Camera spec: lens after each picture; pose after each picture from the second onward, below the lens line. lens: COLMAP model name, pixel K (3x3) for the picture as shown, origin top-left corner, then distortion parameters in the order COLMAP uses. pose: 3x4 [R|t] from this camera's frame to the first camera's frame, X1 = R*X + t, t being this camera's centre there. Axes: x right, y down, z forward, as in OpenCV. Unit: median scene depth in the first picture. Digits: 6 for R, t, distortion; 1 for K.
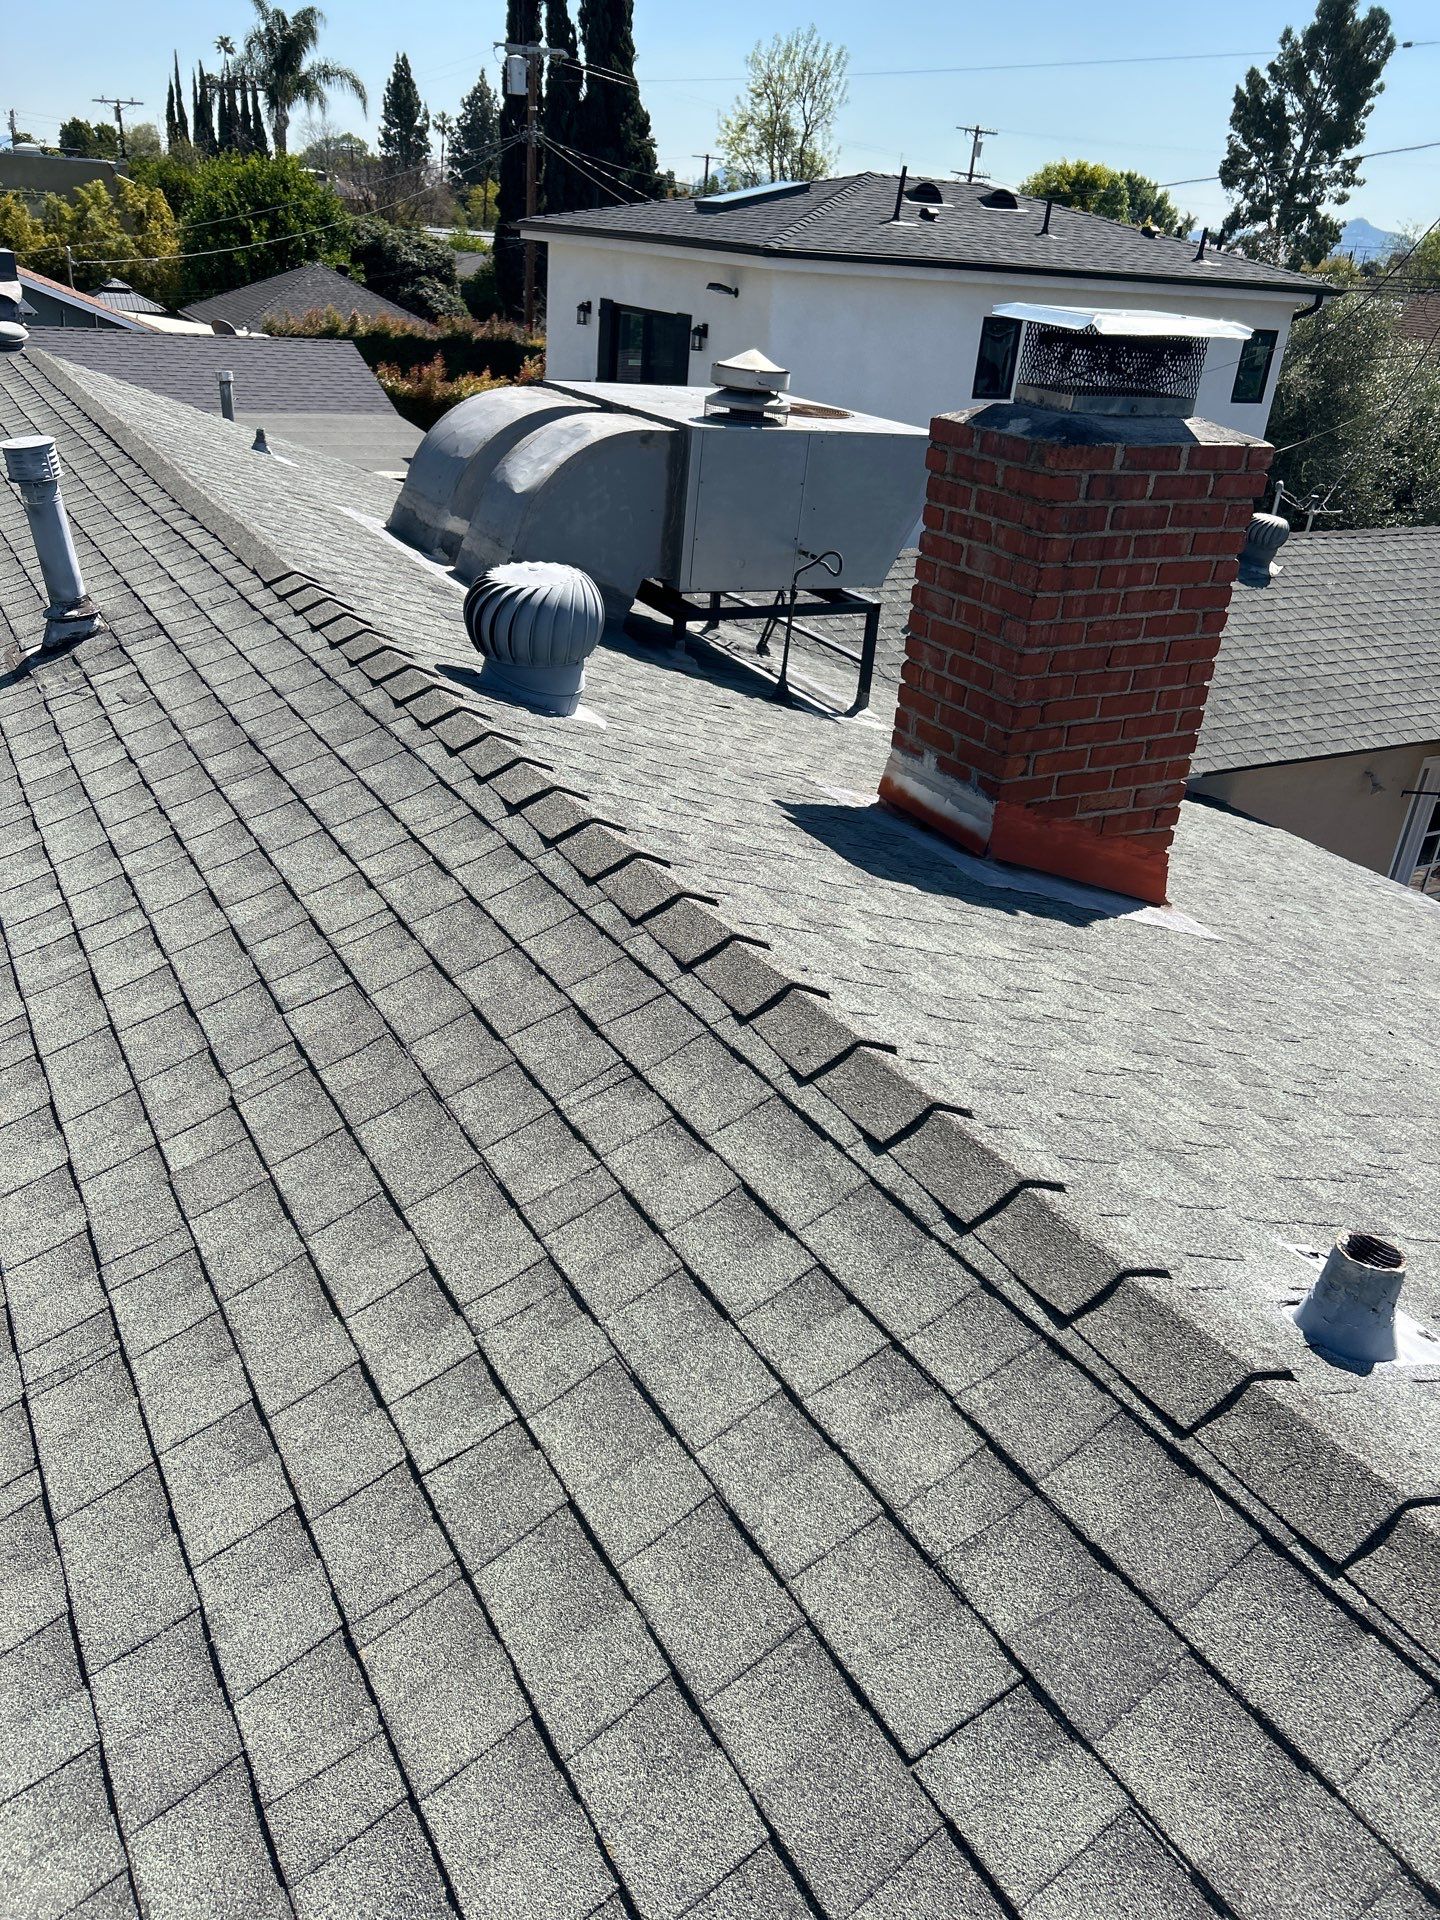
lens RADIAL K [[1475.2, 0, 718.6], [0, 1475.2, 941.1], [0, 0, 1]] dist [0.083912, -0.104928]
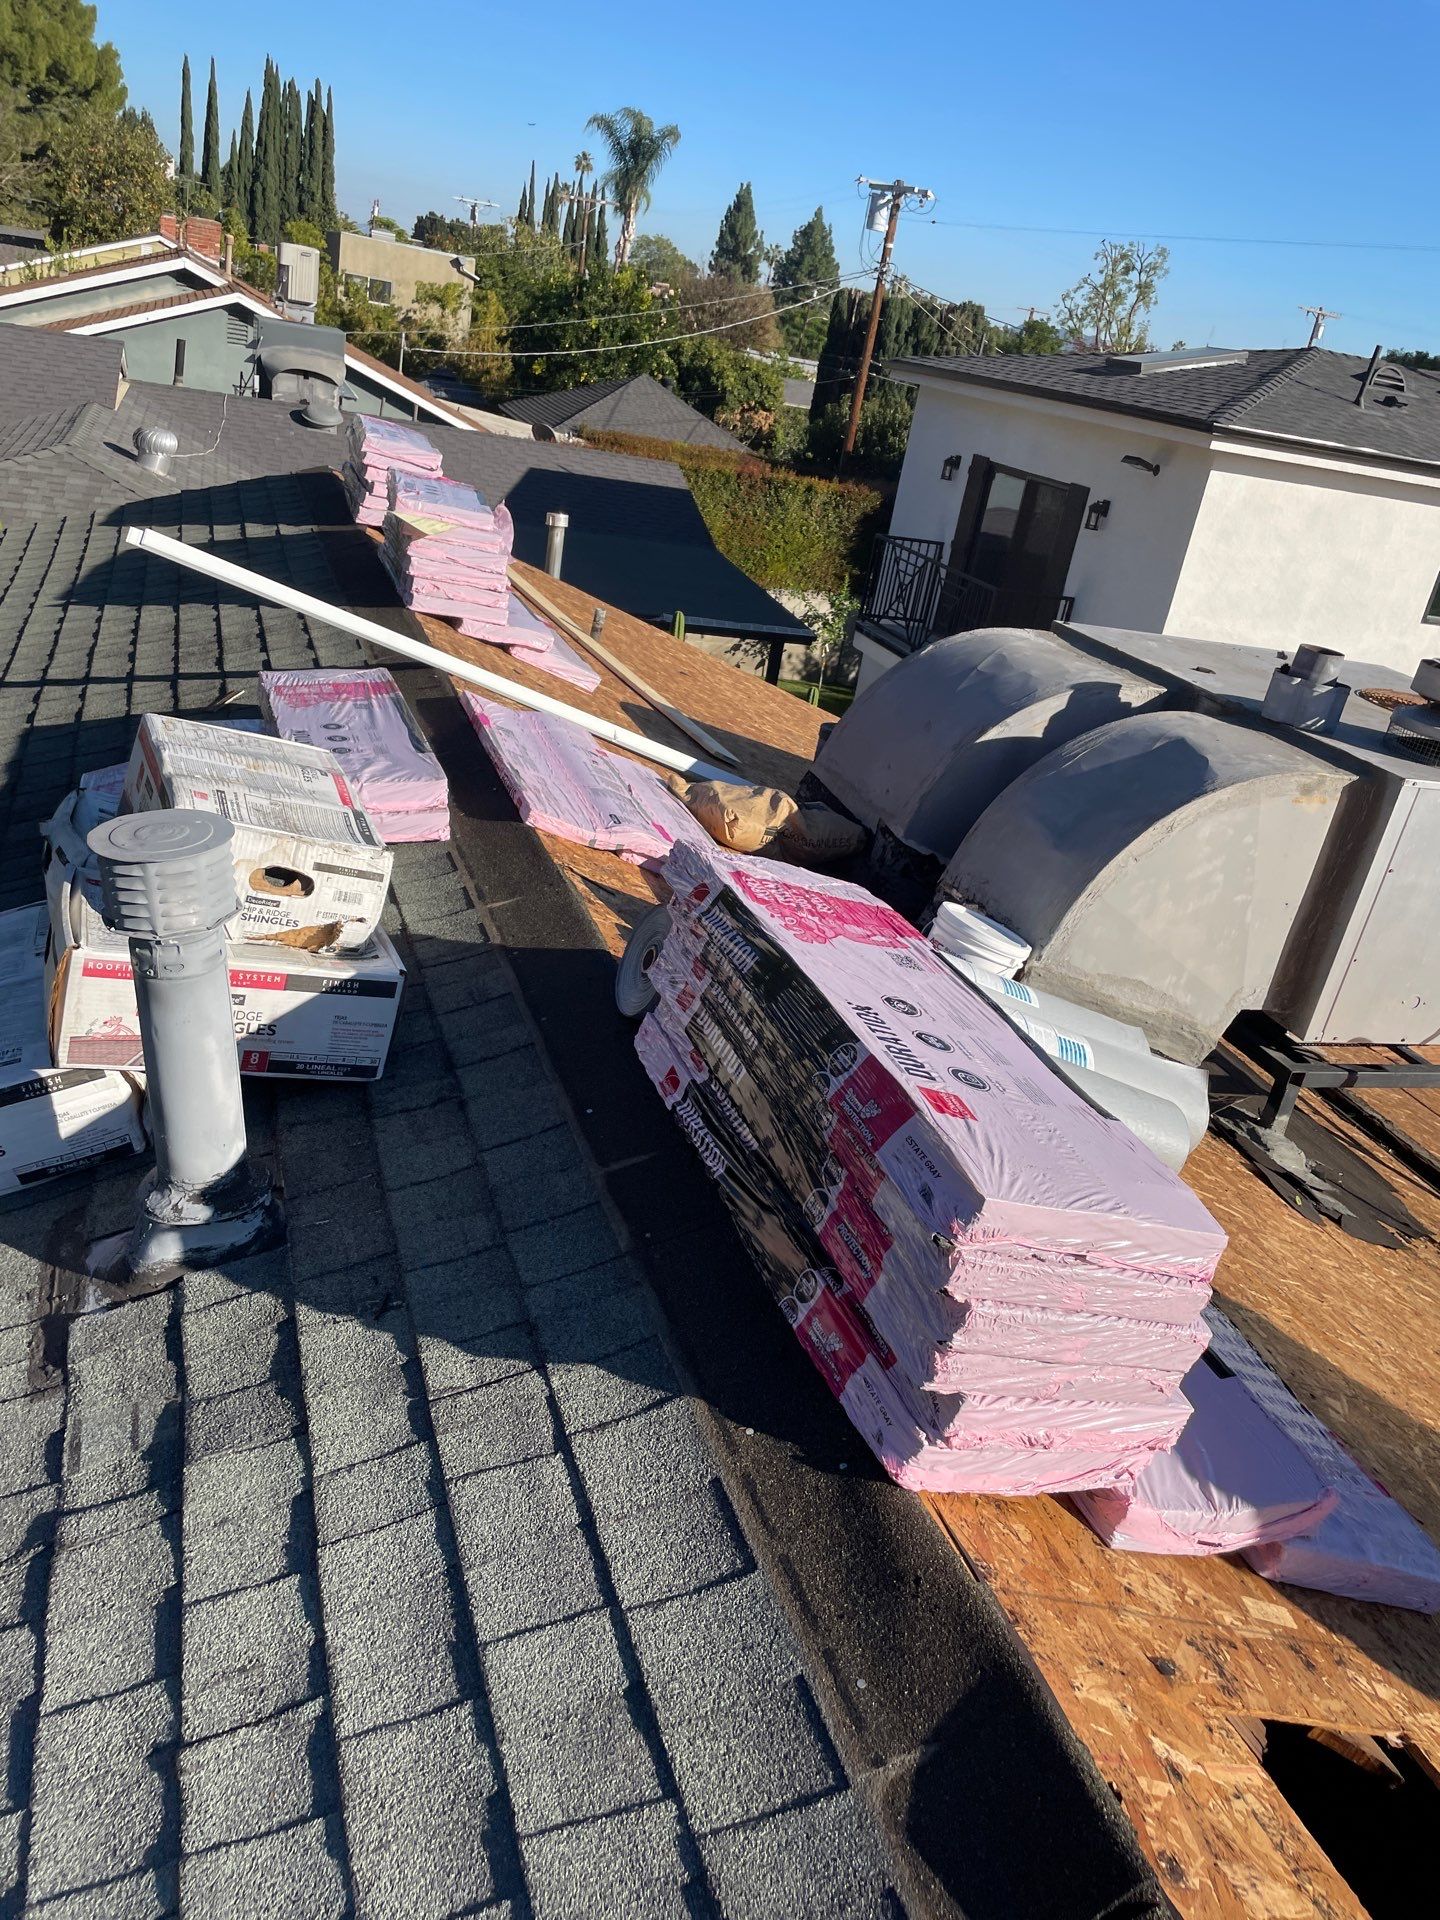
lens RADIAL K [[1449.2, 0, 720.0], [0, 1449.2, 960.0], [0, 0, 1]] dist [0.093398, -0.127906]
pose [[0.978273, 0.162437, -0.128830, -0.048952], [-0.169588, 0.984415, -0.046556, -0.057530], [0.119260, 0.067392, 0.990573, 0.119831]]
